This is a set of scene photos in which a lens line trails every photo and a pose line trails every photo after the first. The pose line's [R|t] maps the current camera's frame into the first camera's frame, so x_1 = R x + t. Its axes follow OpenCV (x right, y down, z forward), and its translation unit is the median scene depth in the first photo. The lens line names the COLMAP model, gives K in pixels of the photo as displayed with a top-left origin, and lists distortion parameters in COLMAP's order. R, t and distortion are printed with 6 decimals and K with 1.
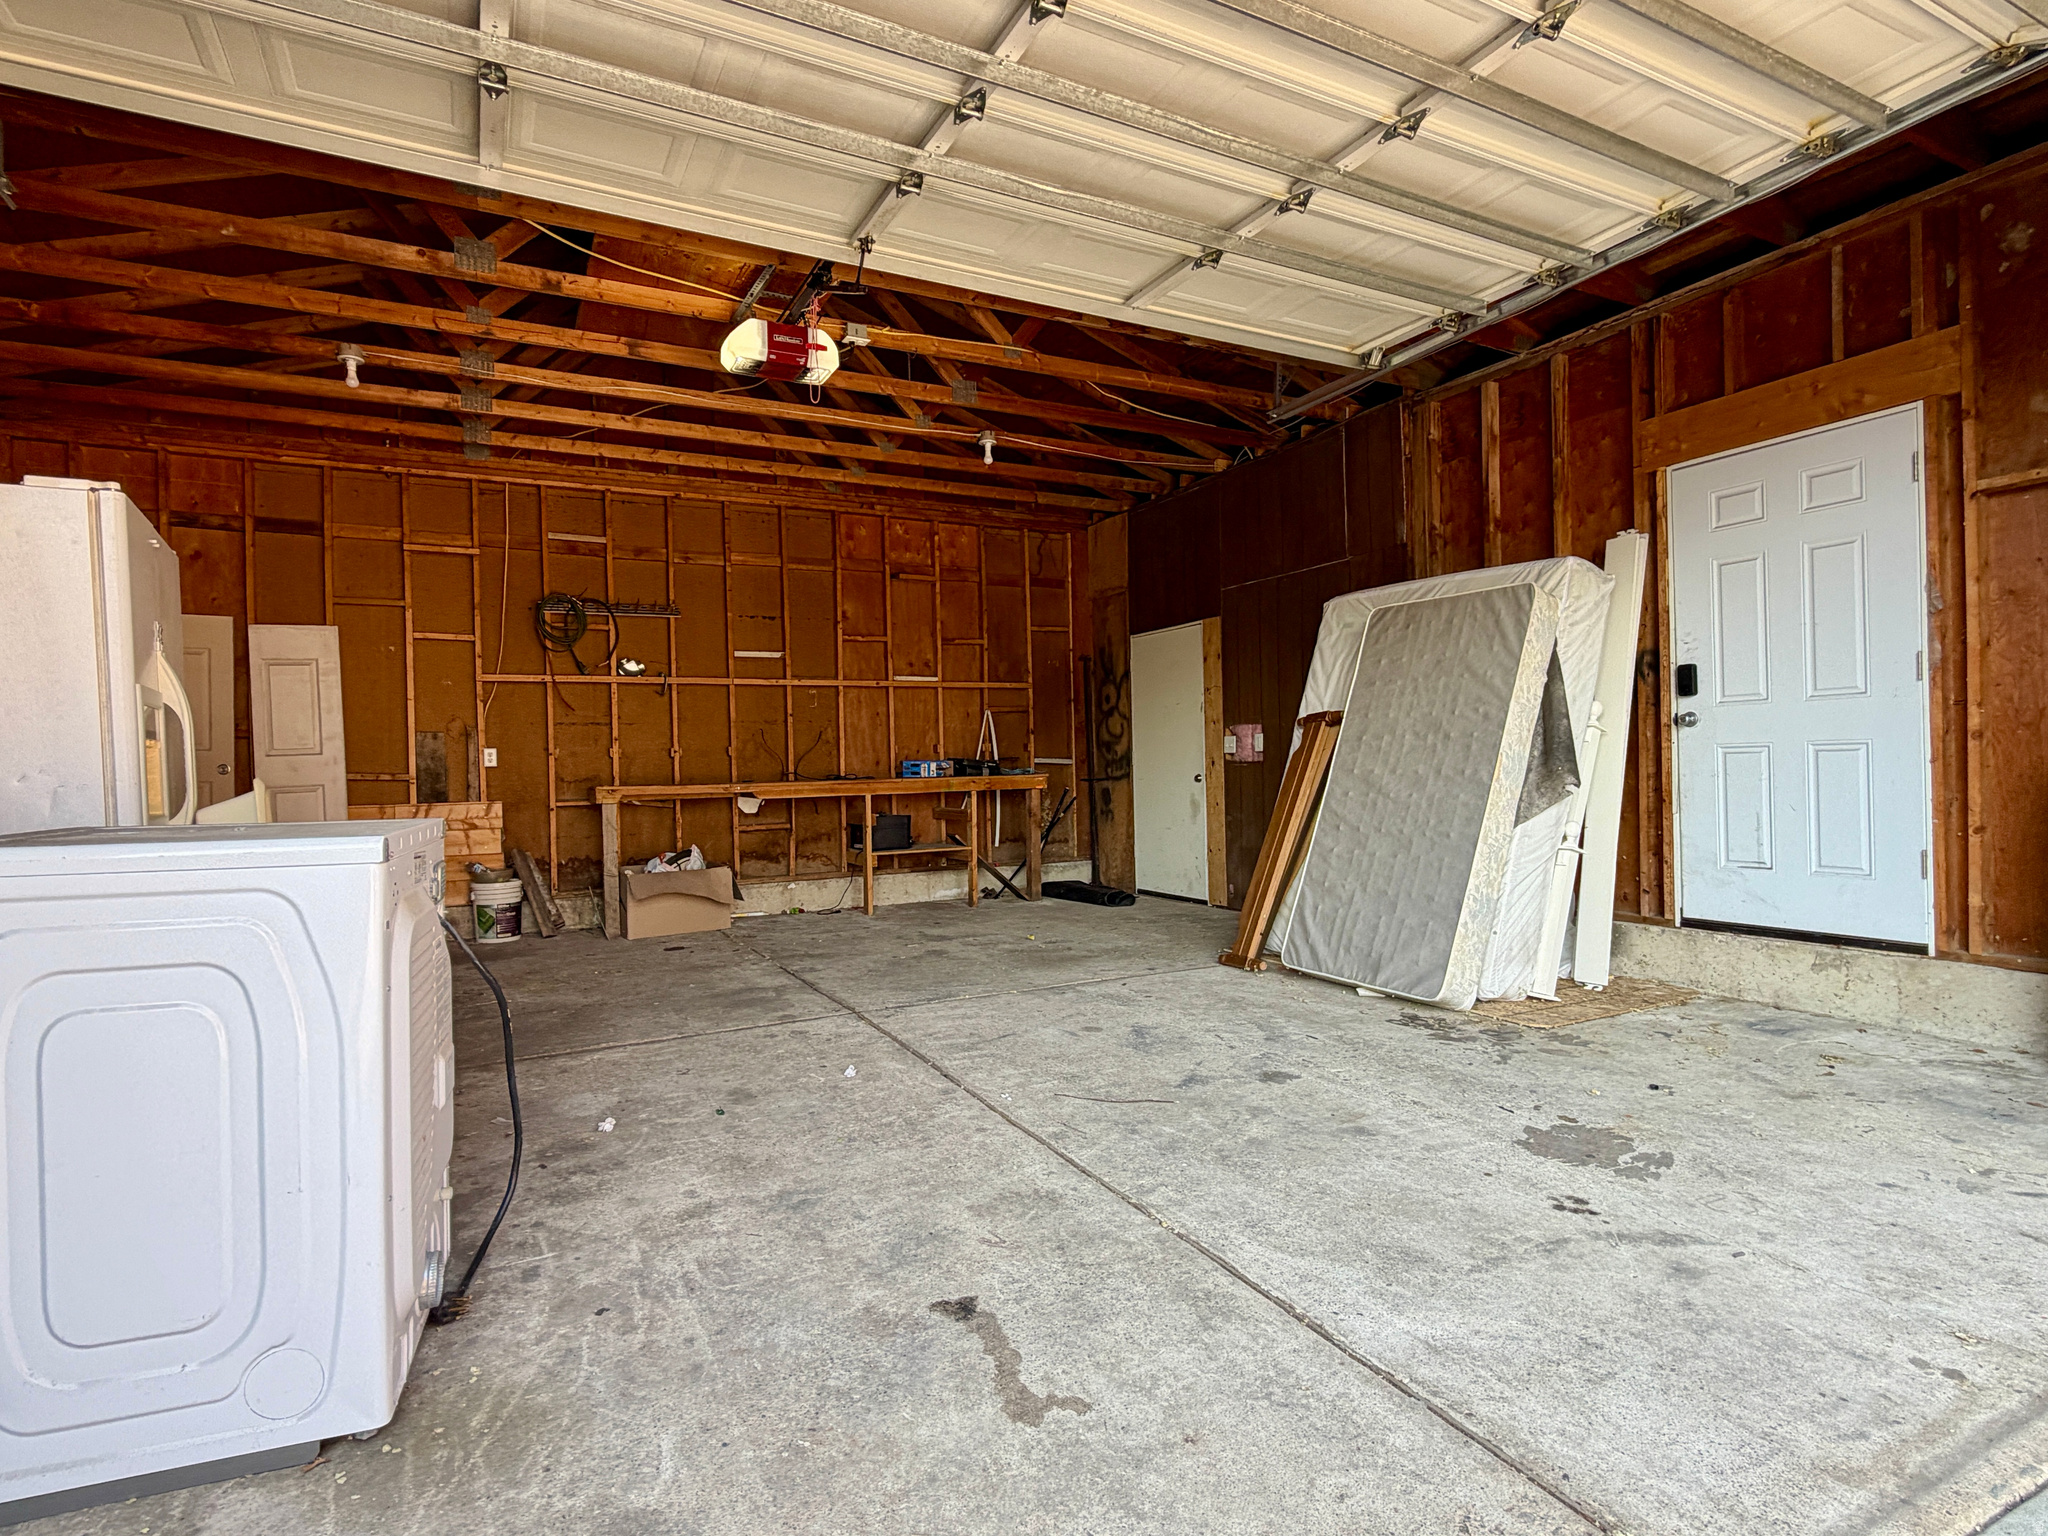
lens RADIAL K [[1062.1, 0, 1015.5], [0, 1062.1, 765.0], [0, 0, 1]] dist [-0.001940, -0.000236]
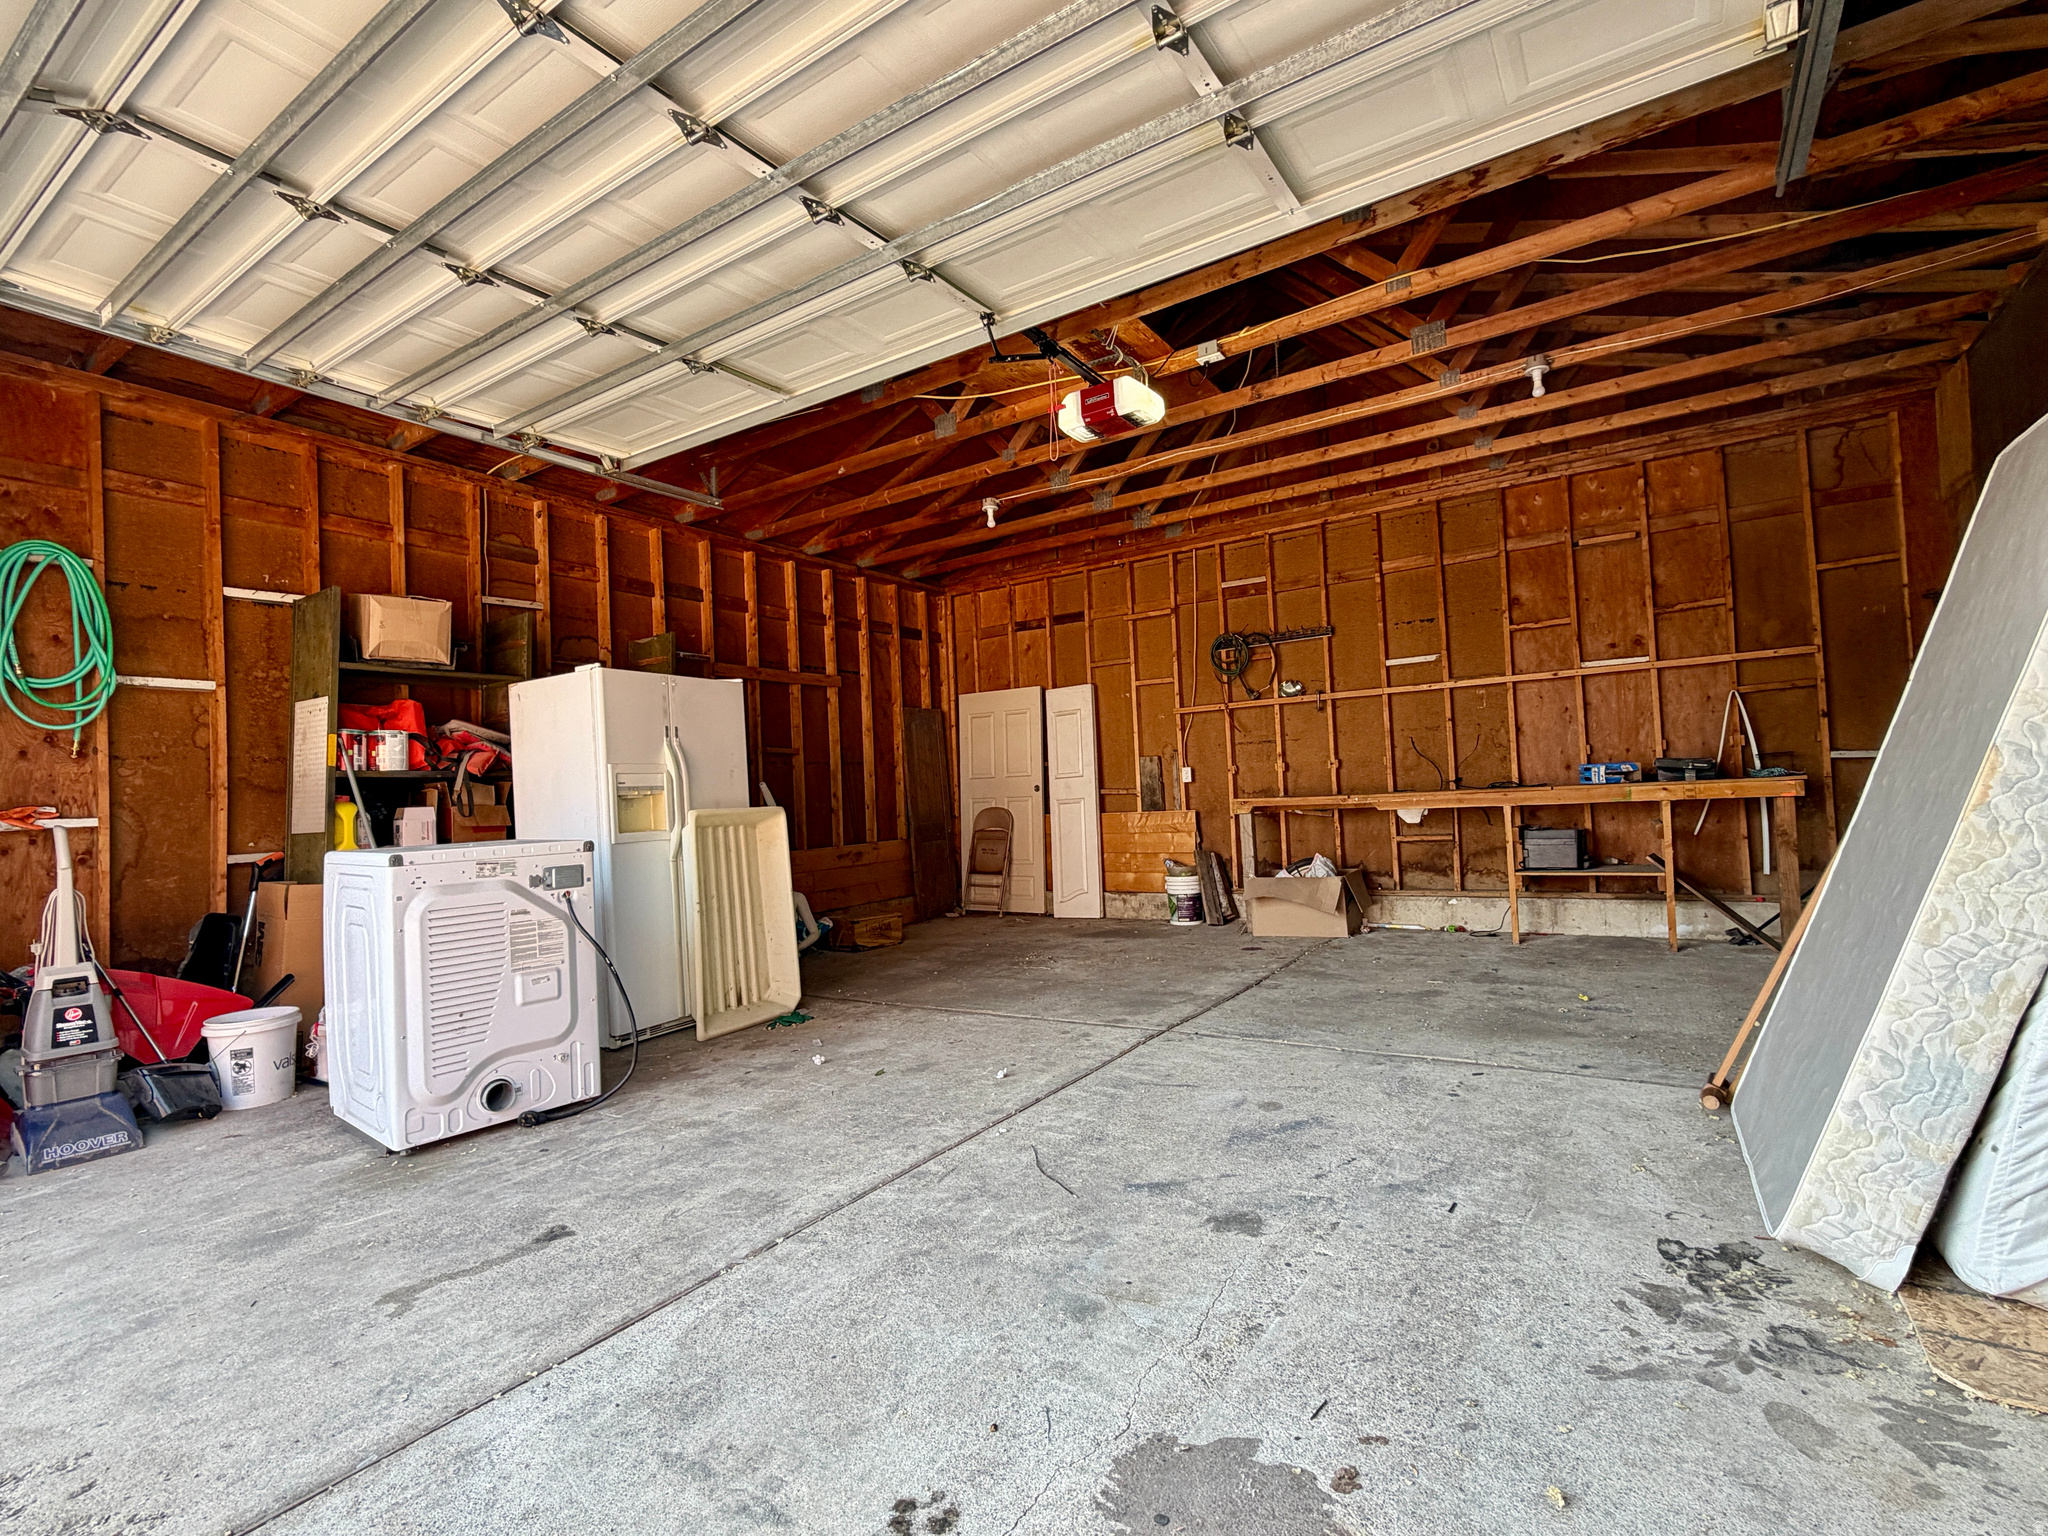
lens RADIAL K [[958.2, 0, 1019.4], [0, 958.2, 773.1], [0, 0, 1]] dist [-0.000629, 0.001086]
pose [[0.492750, -0.023423, -0.869855, 0.758823], [0.034610, 0.999374, -0.007305, -0.015162], [0.869482, -0.026506, 0.493253, 0.560072]]
